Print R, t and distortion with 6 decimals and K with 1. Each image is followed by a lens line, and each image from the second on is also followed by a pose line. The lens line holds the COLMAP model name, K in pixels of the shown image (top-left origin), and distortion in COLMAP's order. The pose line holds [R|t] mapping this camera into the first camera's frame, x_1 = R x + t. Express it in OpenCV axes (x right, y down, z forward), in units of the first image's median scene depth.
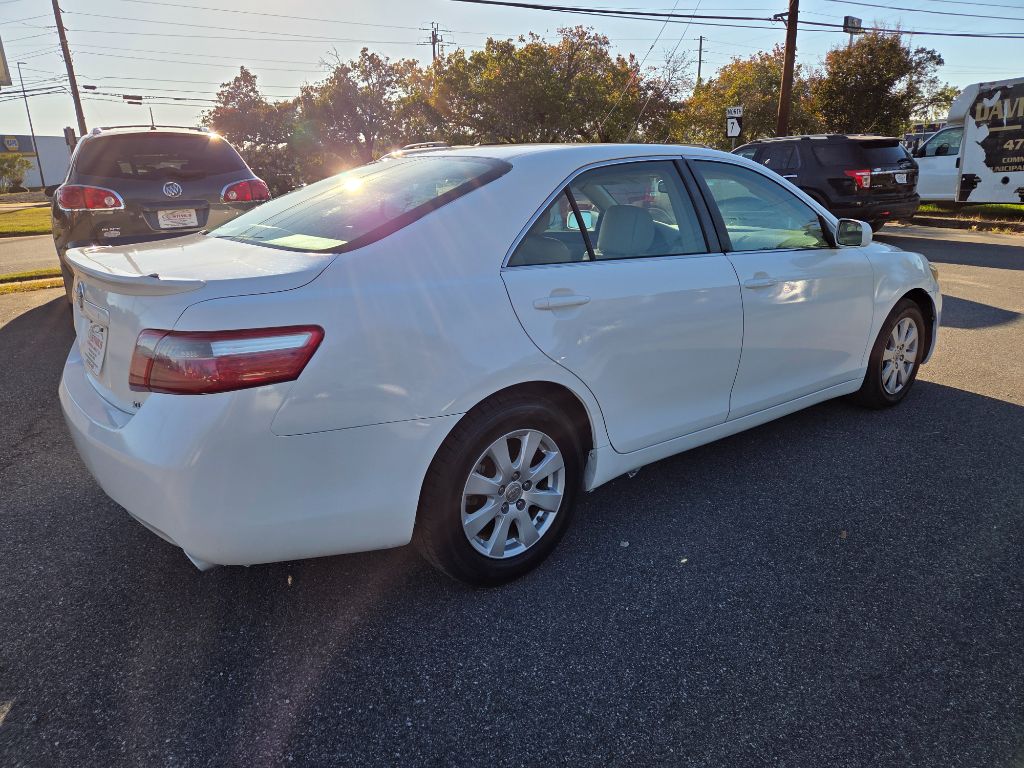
lens RADIAL K [[720.6, 0, 556.7], [0, 720.6, 383.1], [0, 0, 1]] dist [0.082481, -0.071257]
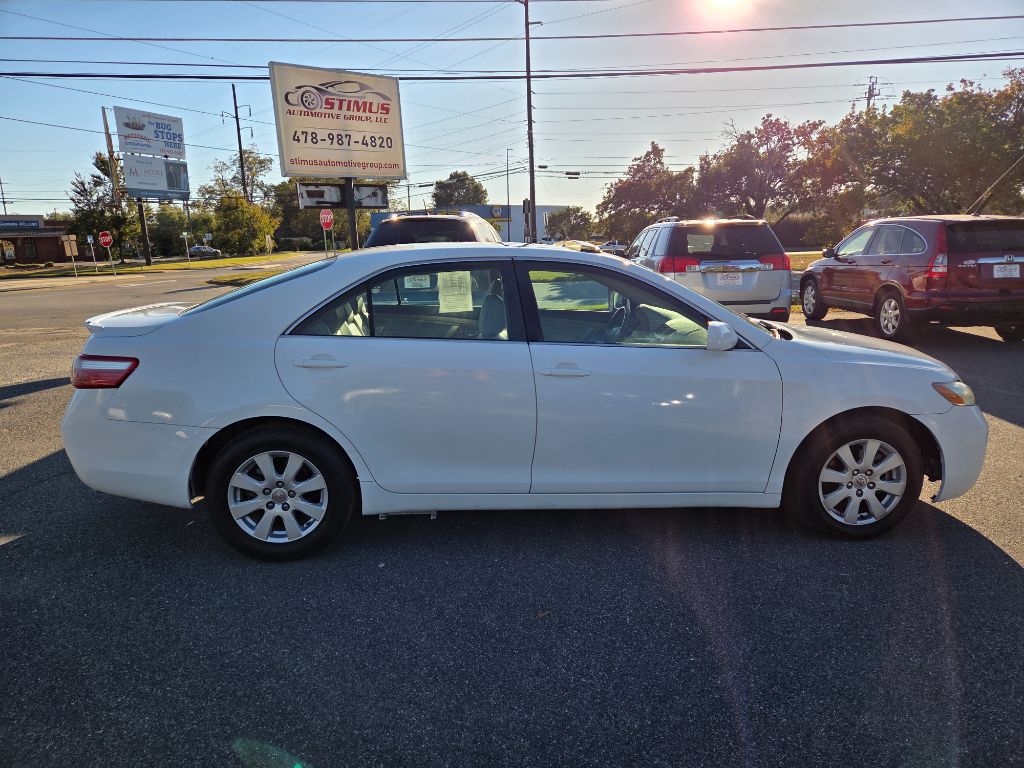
lens RADIAL K [[743.5, 0, 512.0], [0, 743.5, 384.0], [0, 0, 1]] dist [0.078095, -0.085378]
pose [[0.803016, 0.126401, -0.582398, 0.104176], [-0.171798, 0.984861, -0.023127, -0.009722], [0.570658, 0.118627, 0.812575, 0.006010]]
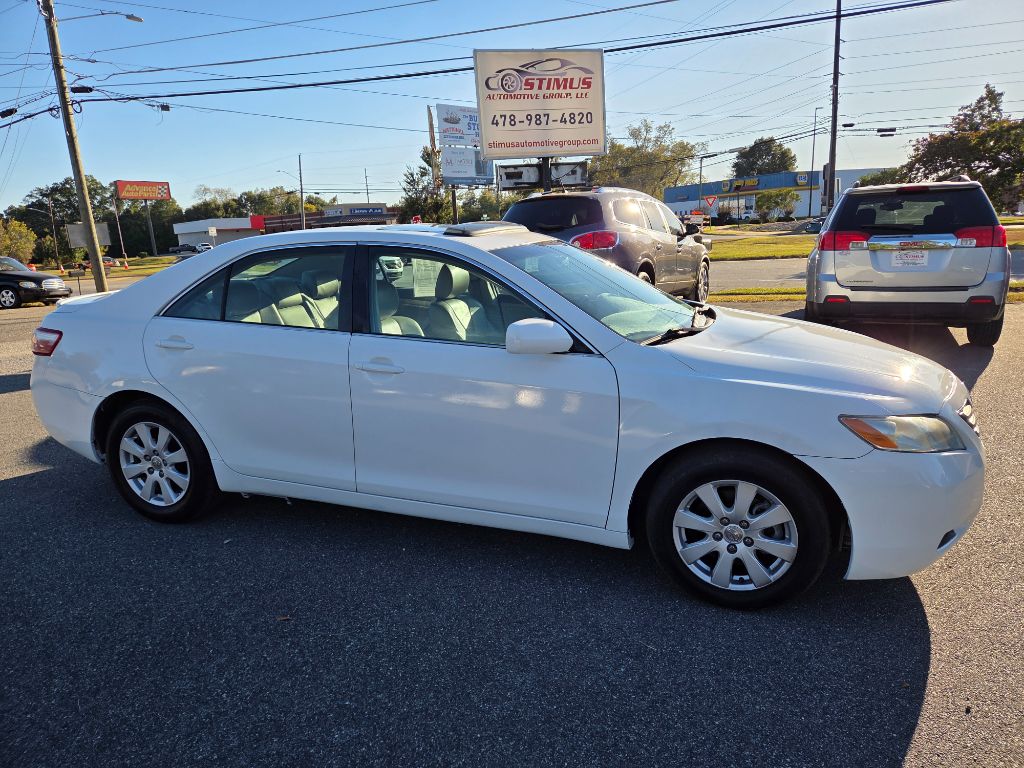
lens RADIAL K [[730.8, 0, 487.2], [0, 730.8, 386.7], [0, 0, 1]] dist [0.082557, -0.077410]
pose [[0.464908, 0.198351, -0.862854, 0.148220], [-0.222272, 0.969517, 0.103109, -0.030101], [0.857004, 0.143852, 0.494824, 0.075594]]
